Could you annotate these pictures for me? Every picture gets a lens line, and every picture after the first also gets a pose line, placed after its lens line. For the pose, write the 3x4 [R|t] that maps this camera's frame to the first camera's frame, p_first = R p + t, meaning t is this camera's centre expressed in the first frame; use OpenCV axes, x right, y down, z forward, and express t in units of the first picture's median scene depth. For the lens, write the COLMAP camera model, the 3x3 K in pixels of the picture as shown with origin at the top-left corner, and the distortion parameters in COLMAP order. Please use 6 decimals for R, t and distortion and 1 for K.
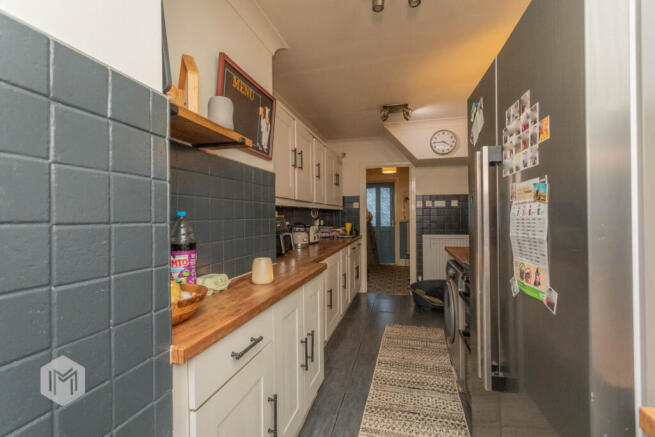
lens RADIAL K [[305.3, 0, 322.5], [0, 305.3, 215.9], [0, 0, 1]] dist [-0.002529, -0.000195]
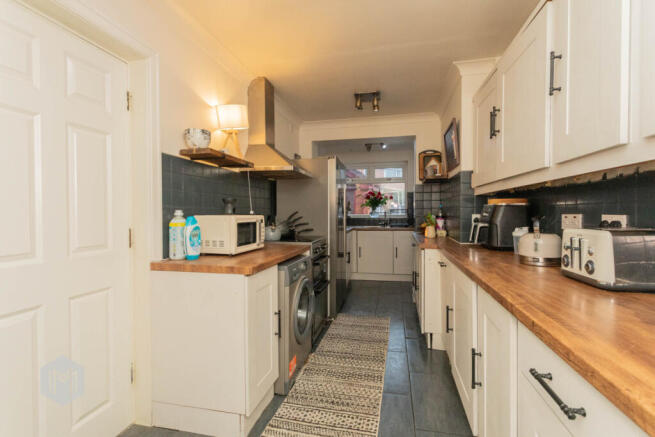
lens RADIAL K [[305.3, 0, 322.5], [0, 305.3, 215.9], [0, 0, 1]] dist [-0.002529, -0.000195]
pose [[-0.999505, 0.008691, -0.030222, 0.414805], [0.008367, 0.999906, 0.010854, 0.023560], [0.030314, 0.010596, -0.999484, 2.068765]]
